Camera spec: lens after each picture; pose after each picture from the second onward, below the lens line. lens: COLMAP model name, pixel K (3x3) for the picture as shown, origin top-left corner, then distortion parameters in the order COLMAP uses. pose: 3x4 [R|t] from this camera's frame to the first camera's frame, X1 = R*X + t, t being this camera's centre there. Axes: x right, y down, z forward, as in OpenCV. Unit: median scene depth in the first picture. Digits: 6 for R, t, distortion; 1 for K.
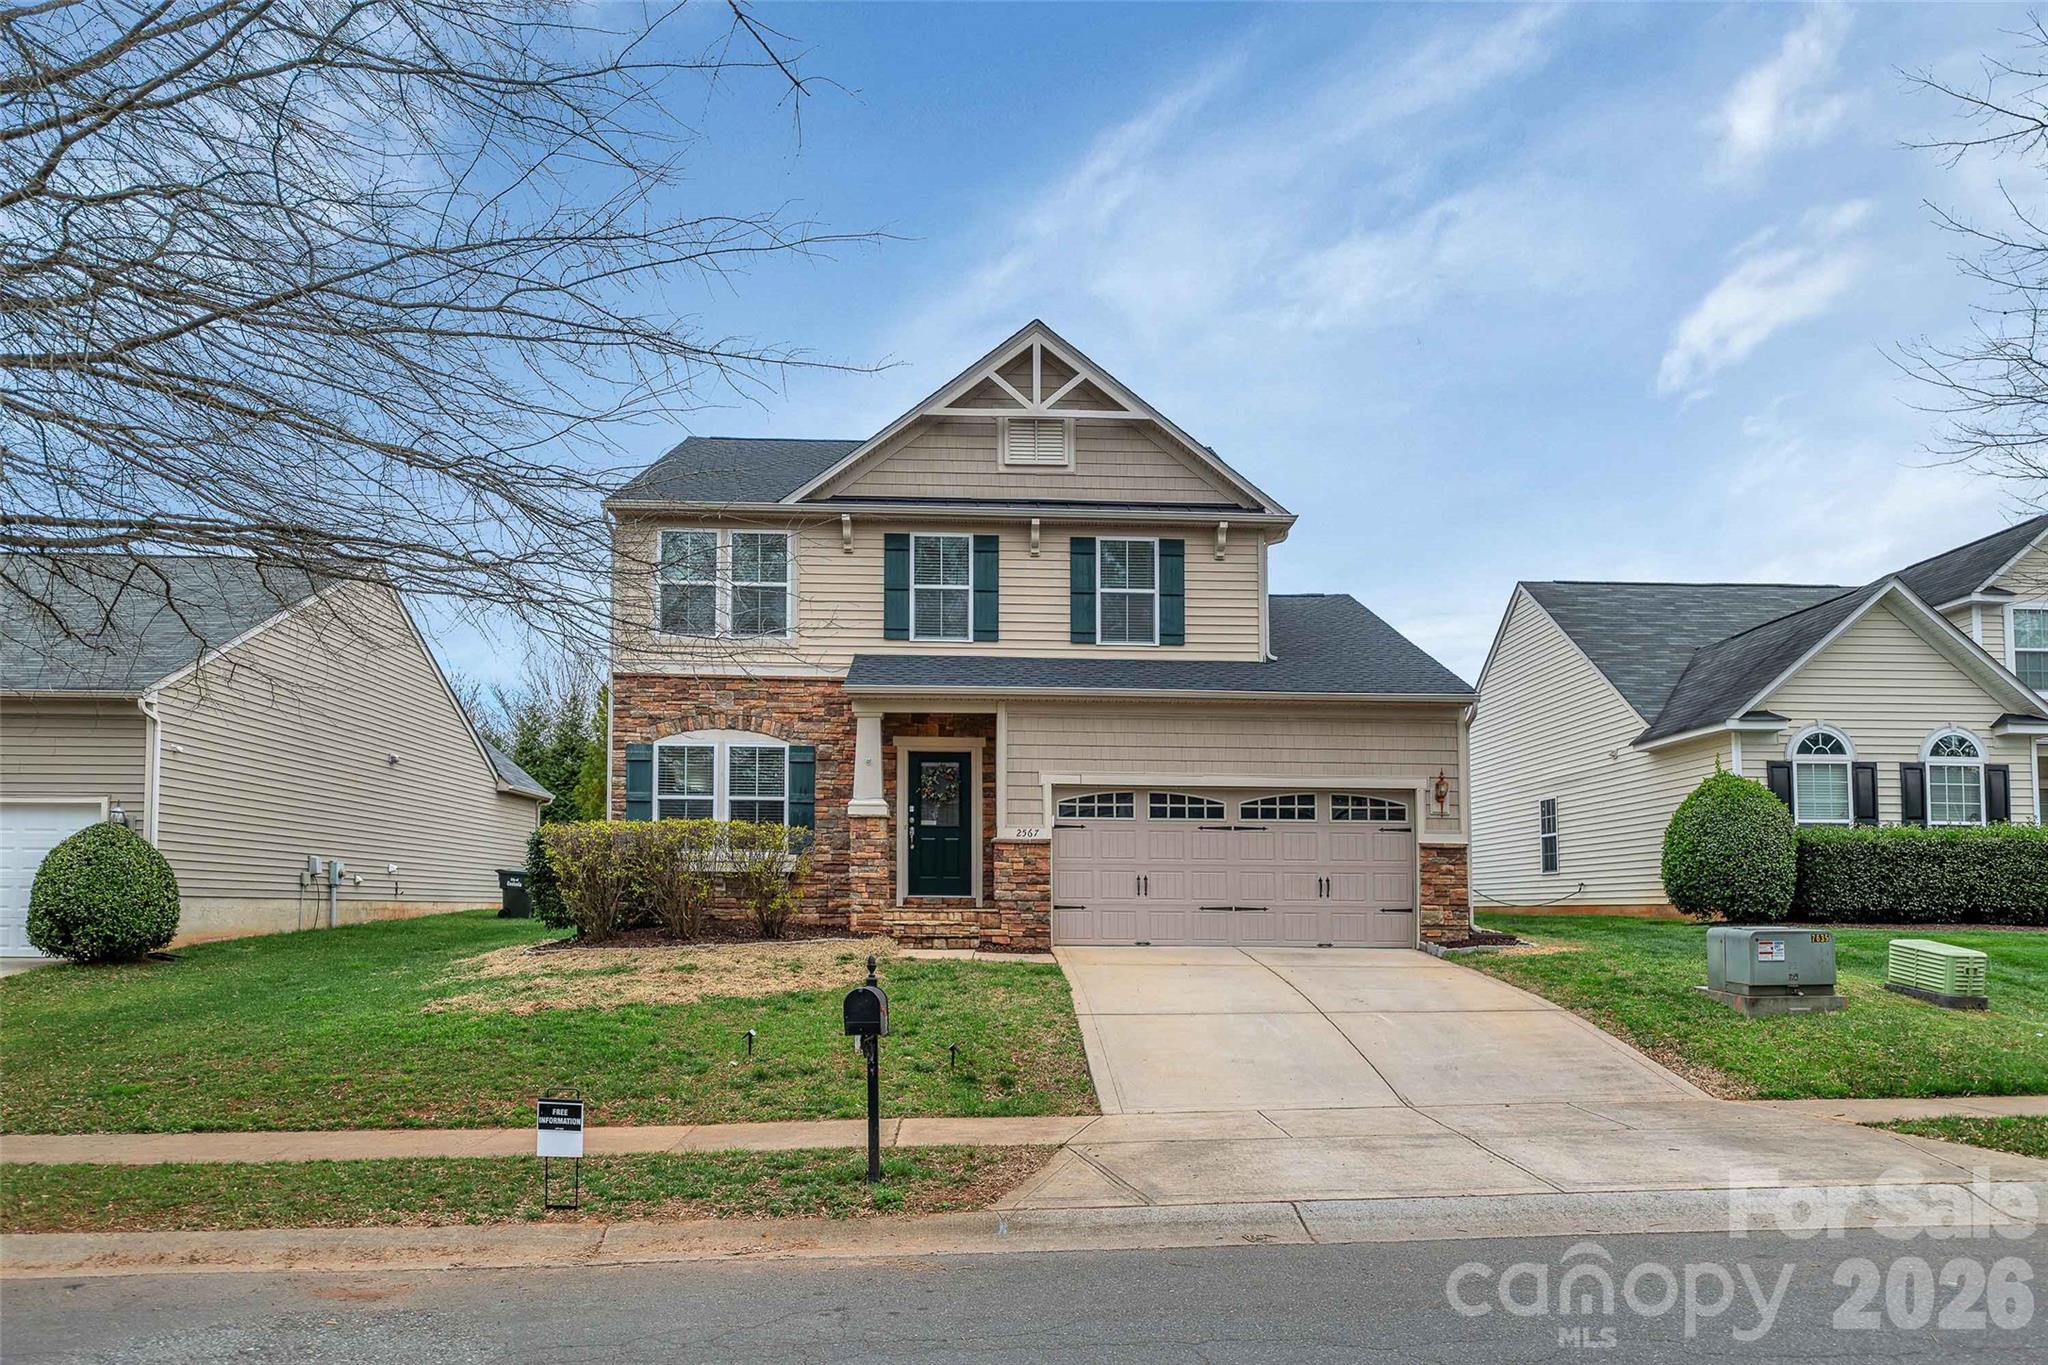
lens RADIAL K [[1433.0, 0, 1024.0], [0, 1433.0, 682.5], [0, 0, 1]] dist [0.006425, 0.000981]
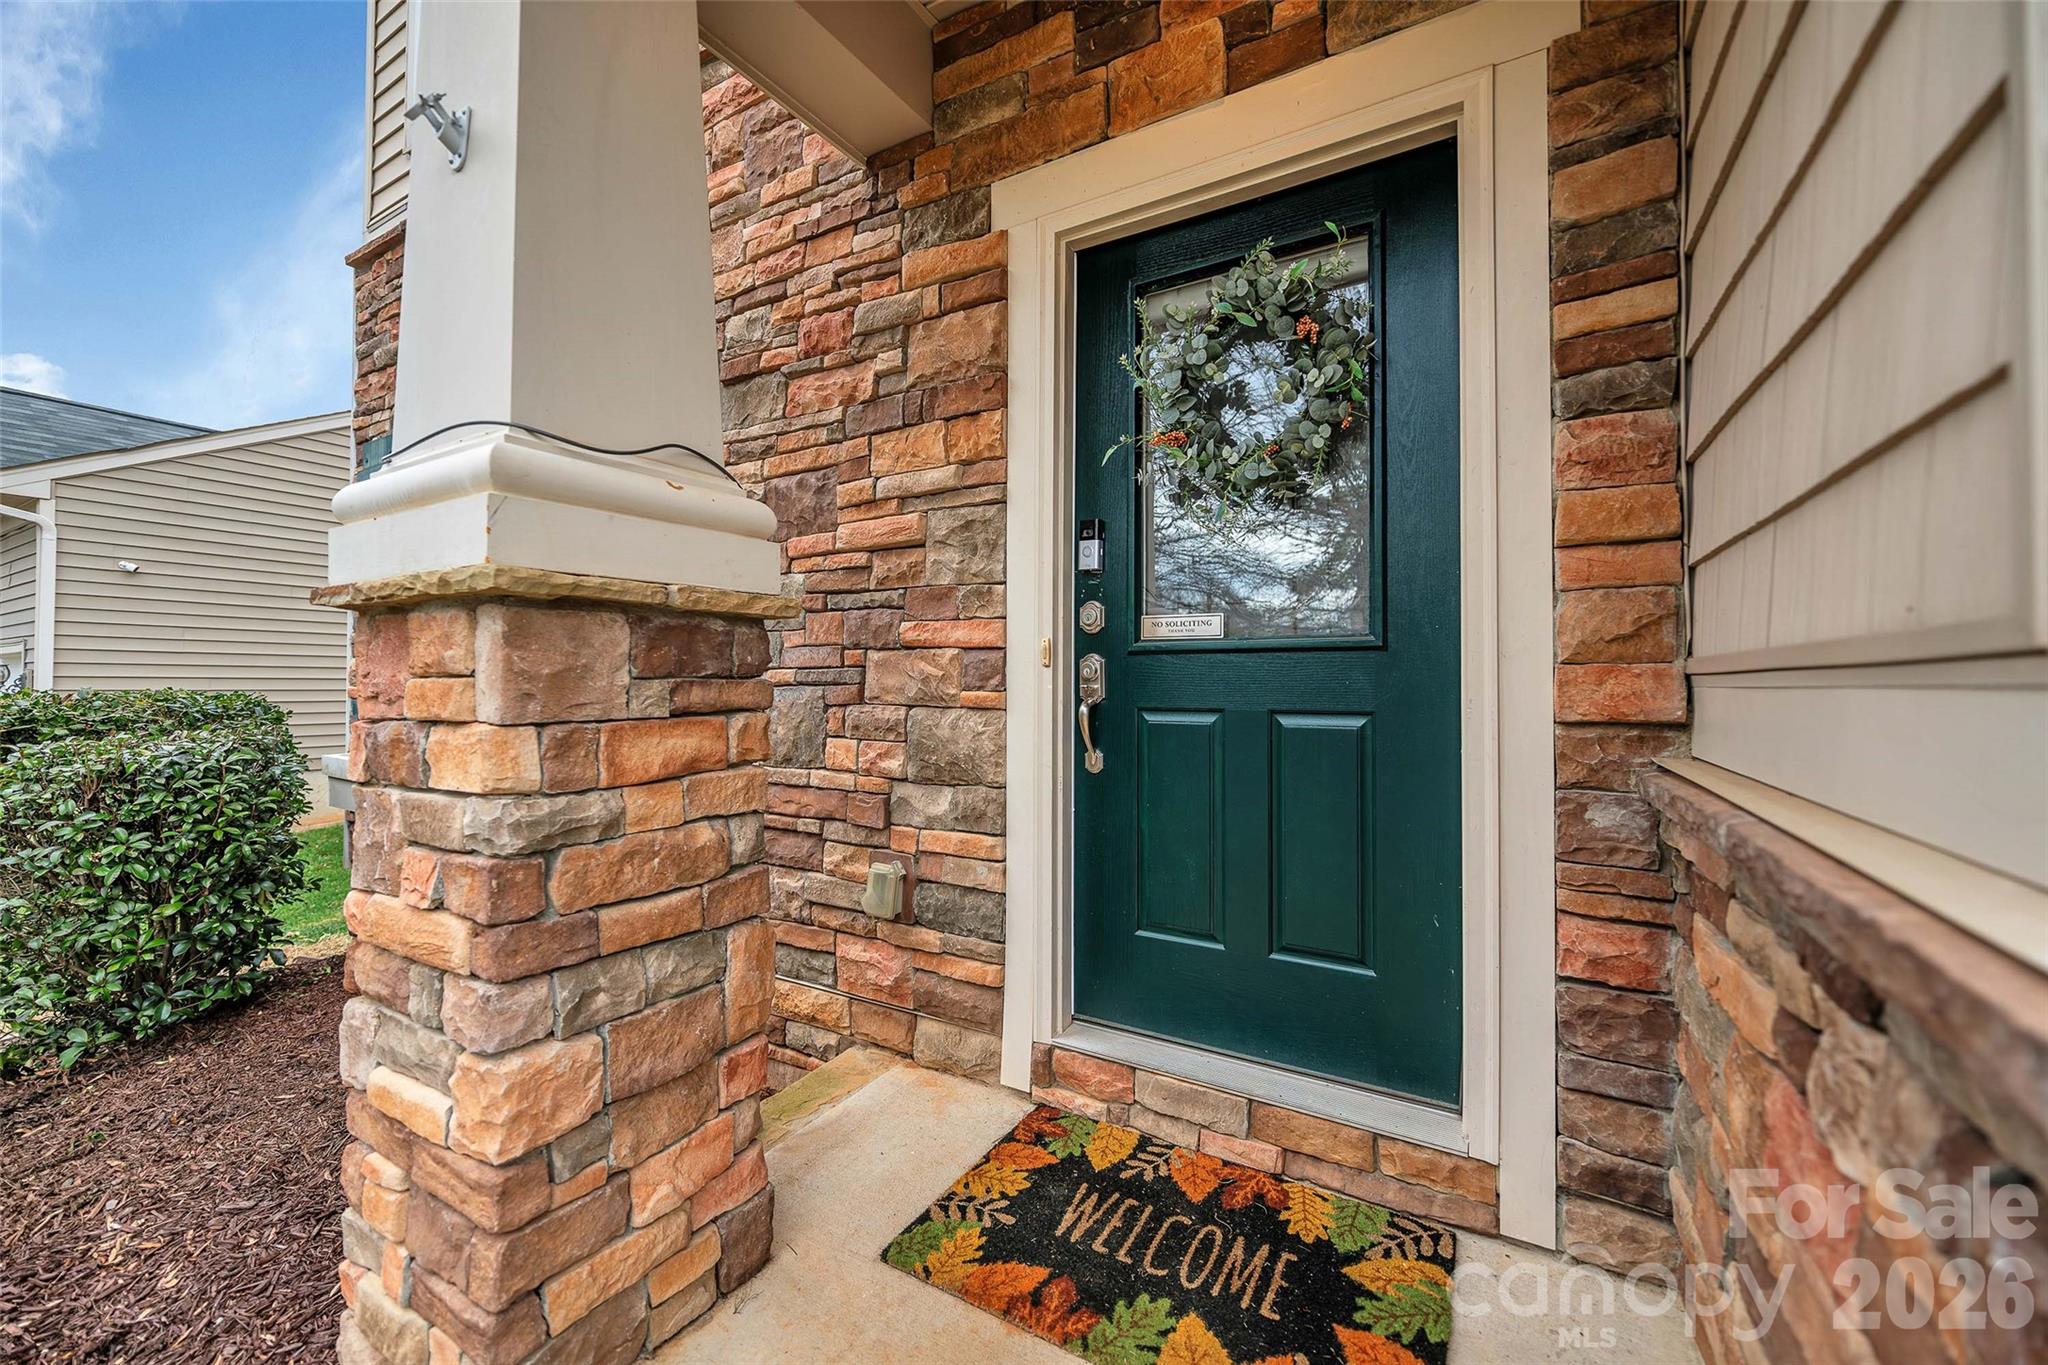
lens RADIAL K [[825.9, 0, 987.1], [0, 825.9, 678.1], [0, 0, 1]] dist [-0.000482, -0.000048]
pose [[0.832700, -0.012728, -0.553578, -0.032404], [0.092043, 0.989009, 0.115713, 0.094807], [0.546021, -0.147308, 0.824719, 0.948446]]
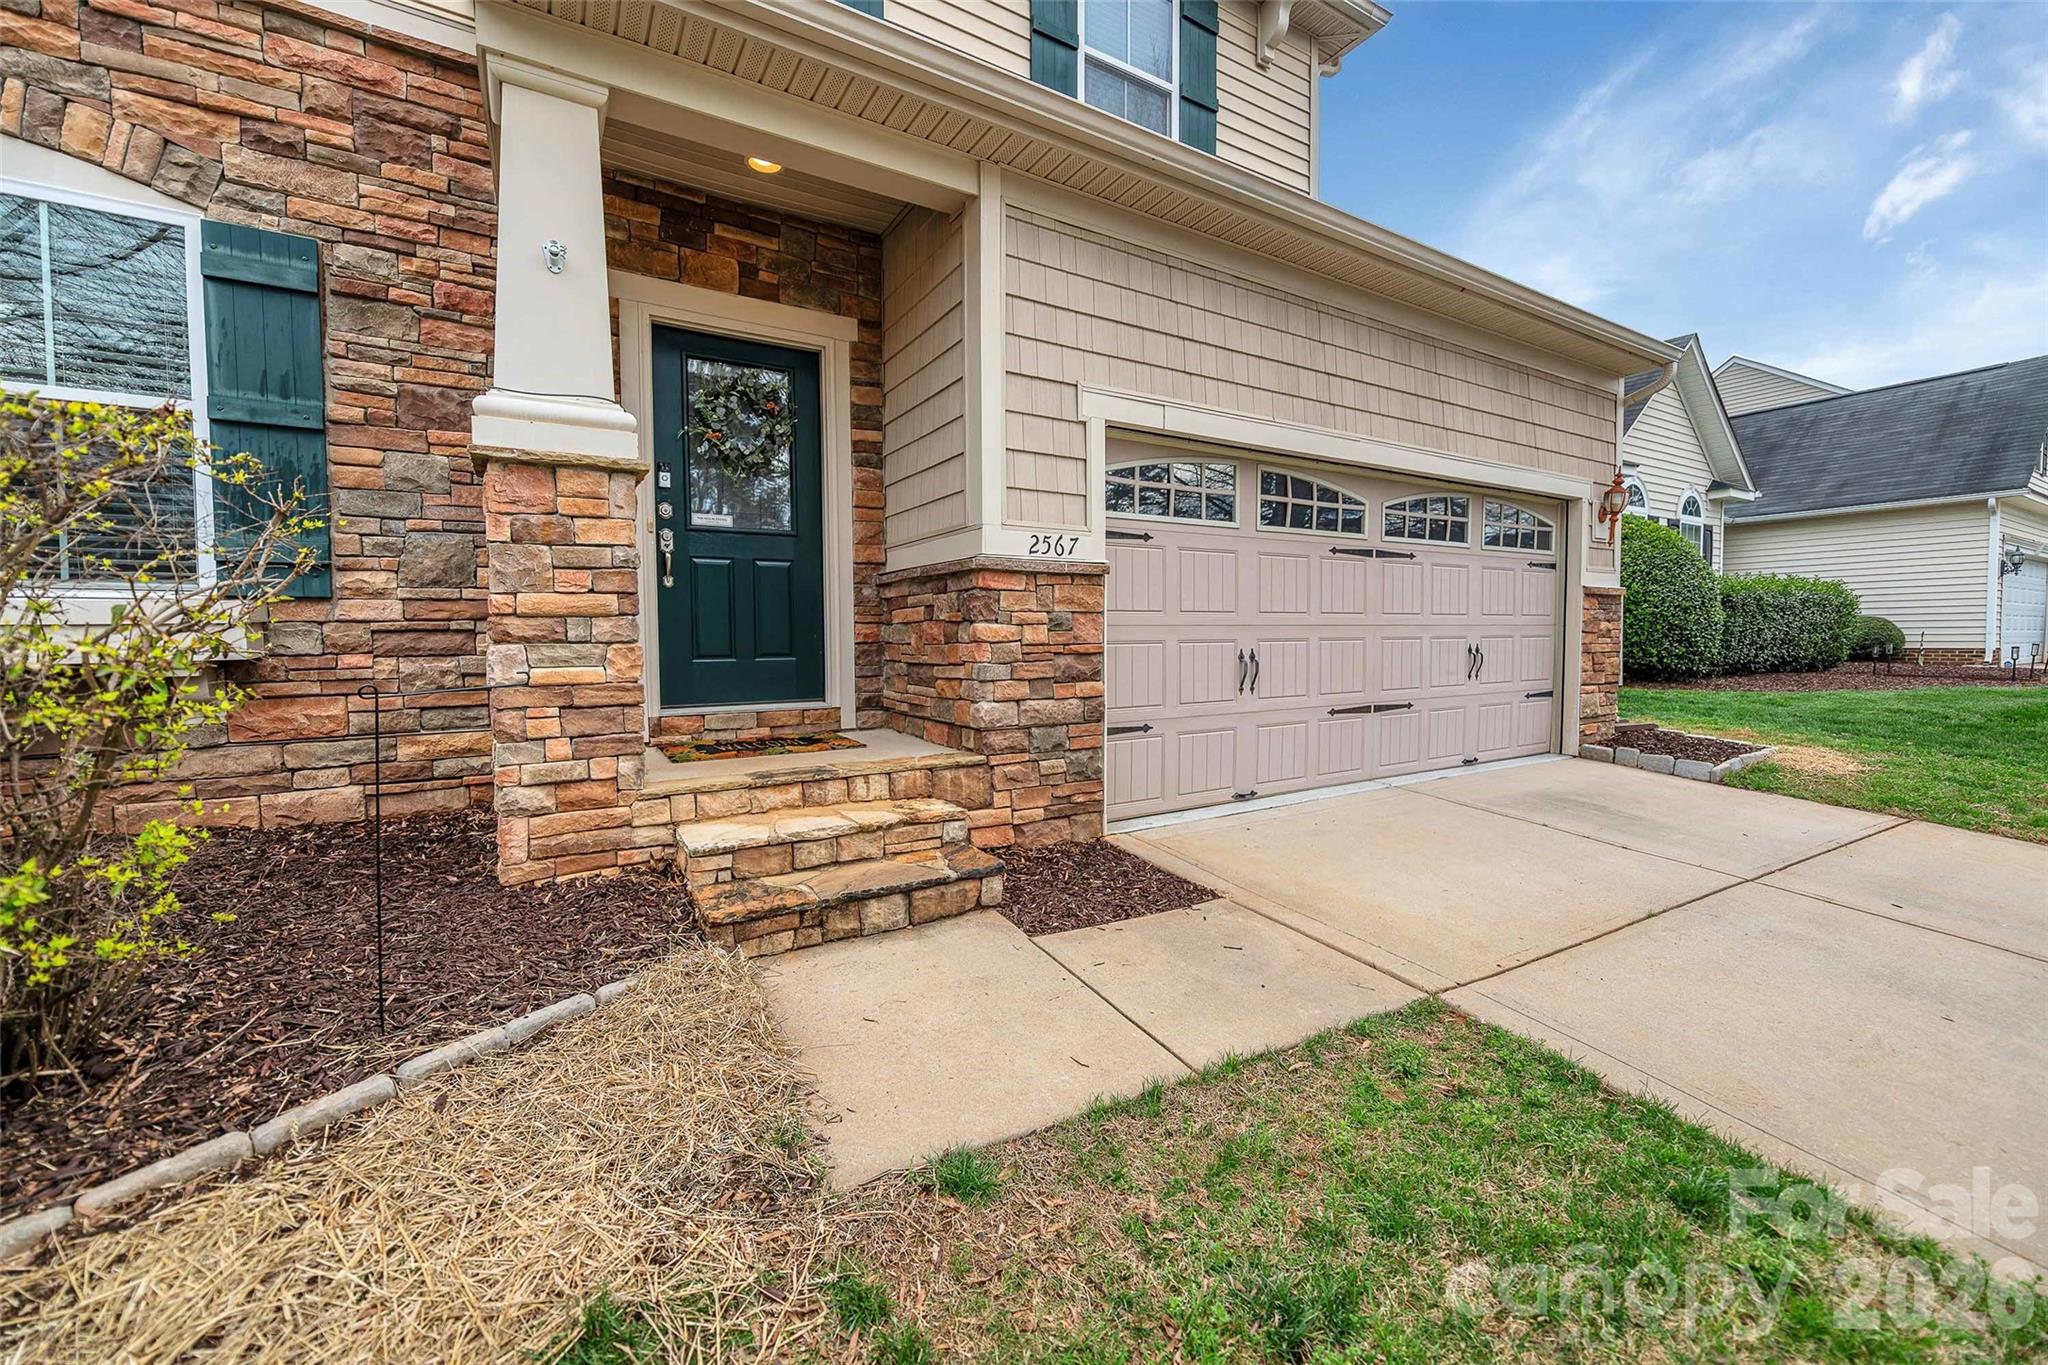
lens RADIAL K [[818.3, 0, 1022.2], [0, 818.3, 636.7], [0, 0, 1]] dist [-0.000560, -0.000124]
pose [[0.872938, -0.016010, 0.487569, -0.106715], [-0.061570, 0.987853, 0.142672, 0.096978], [-0.483931, -0.154563, 0.861348, 0.803882]]
